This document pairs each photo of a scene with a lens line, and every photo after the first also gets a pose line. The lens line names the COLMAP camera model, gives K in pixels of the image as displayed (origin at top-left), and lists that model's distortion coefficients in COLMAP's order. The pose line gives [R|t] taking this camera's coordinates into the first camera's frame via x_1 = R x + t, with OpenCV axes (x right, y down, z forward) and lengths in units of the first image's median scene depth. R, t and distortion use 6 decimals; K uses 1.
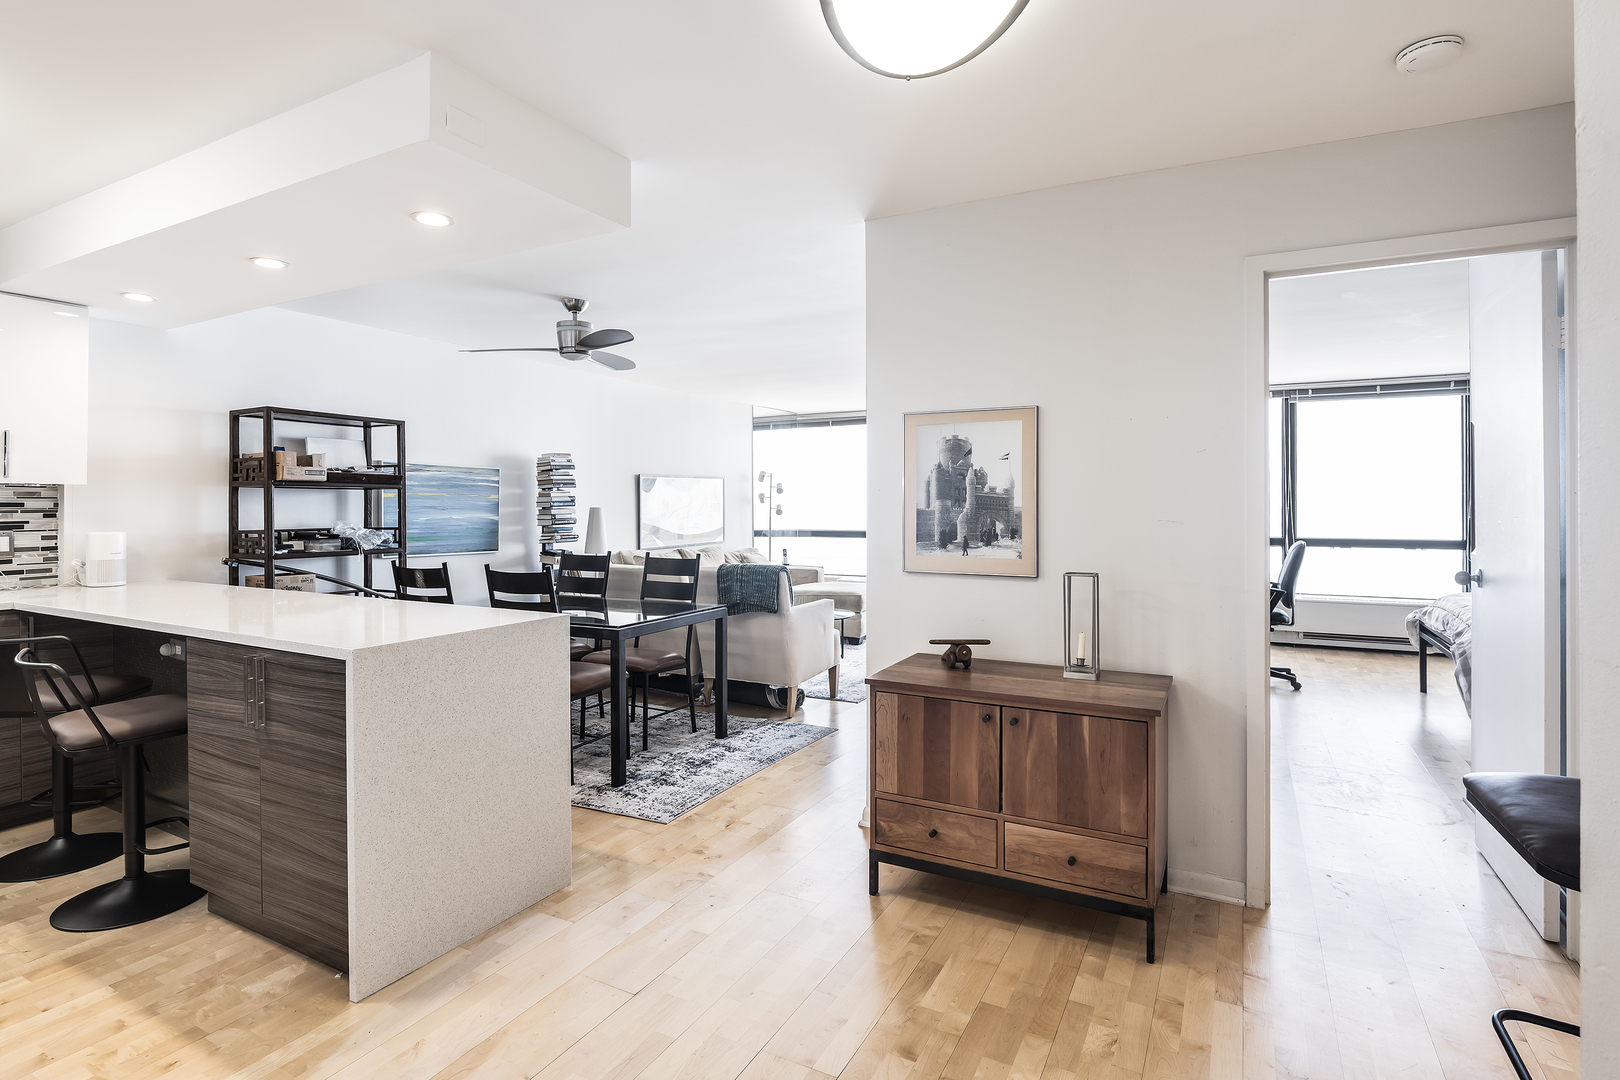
lens RADIAL K [[833.1, 0, 802.2], [0, 833.1, 499.6], [0, 0, 1]] dist [-0.003038, -0.000548]
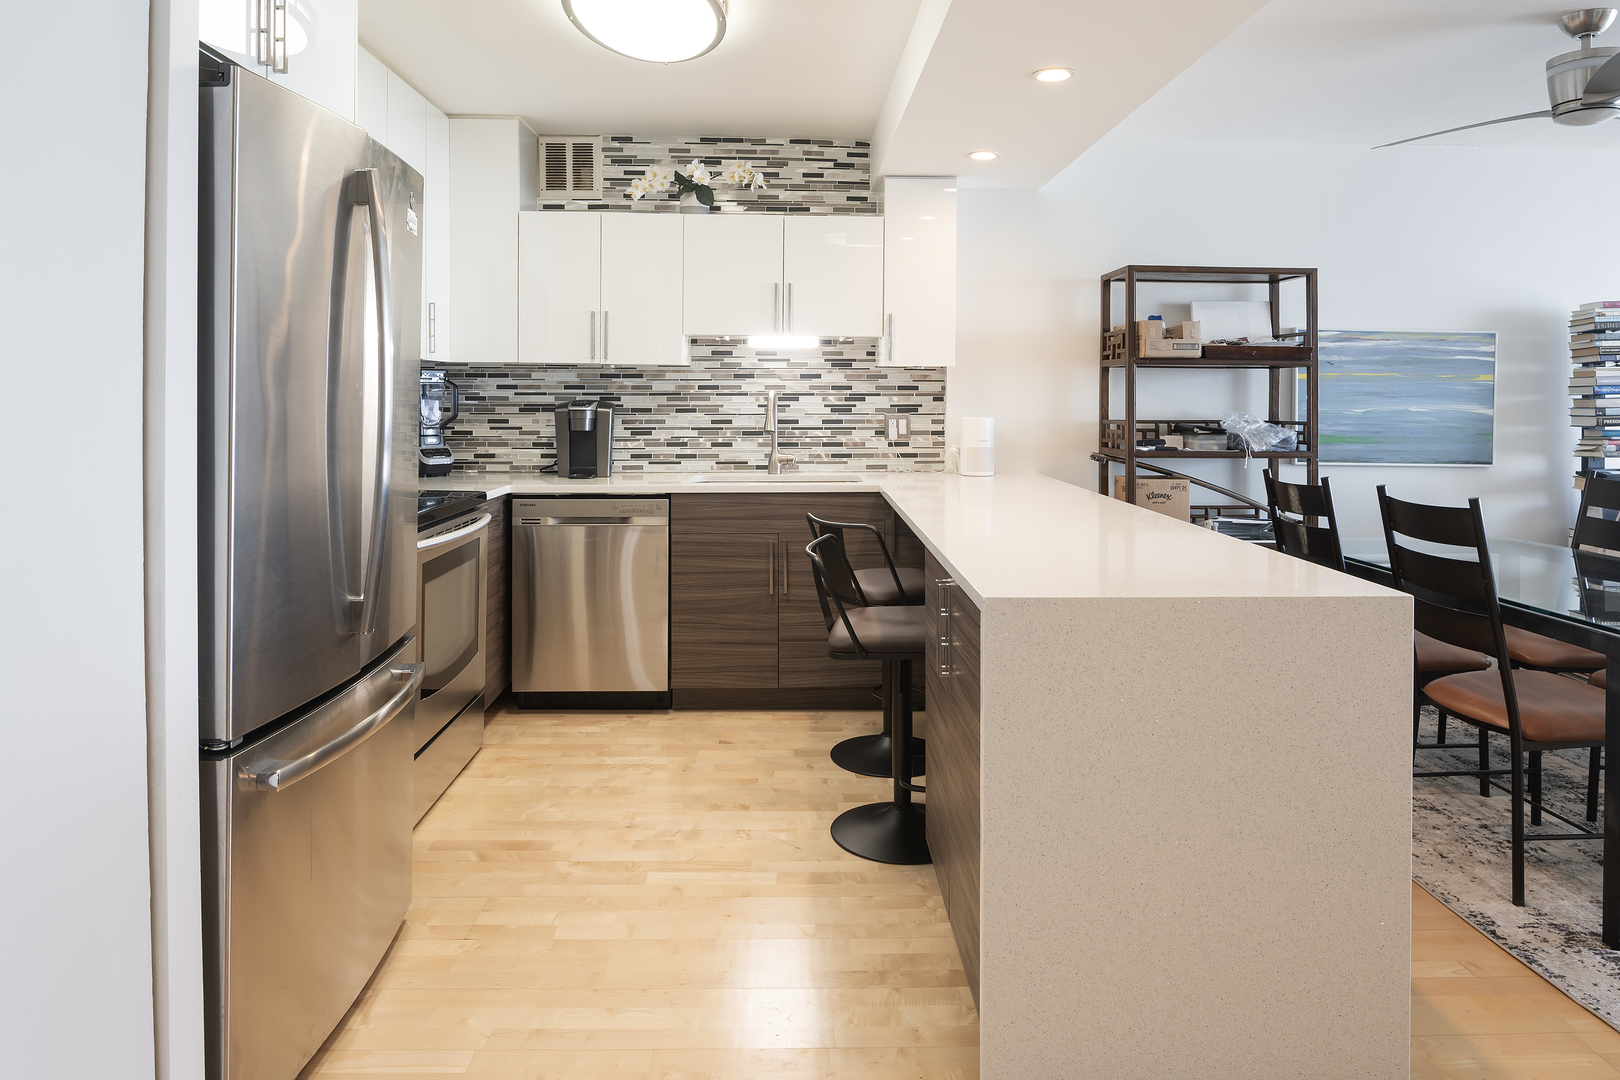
lens RADIAL K [[1027.4, 0, 805.8], [0, 1027.4, 400.9], [0, 0, 1]] dist [-0.003358, -0.003940]
pose [[0.502500, 0.011002, -0.864507, 0.047388], [0.000456, 0.999916, 0.012991, 0.004428], [0.864577, -0.006922, 0.502453, 0.204344]]
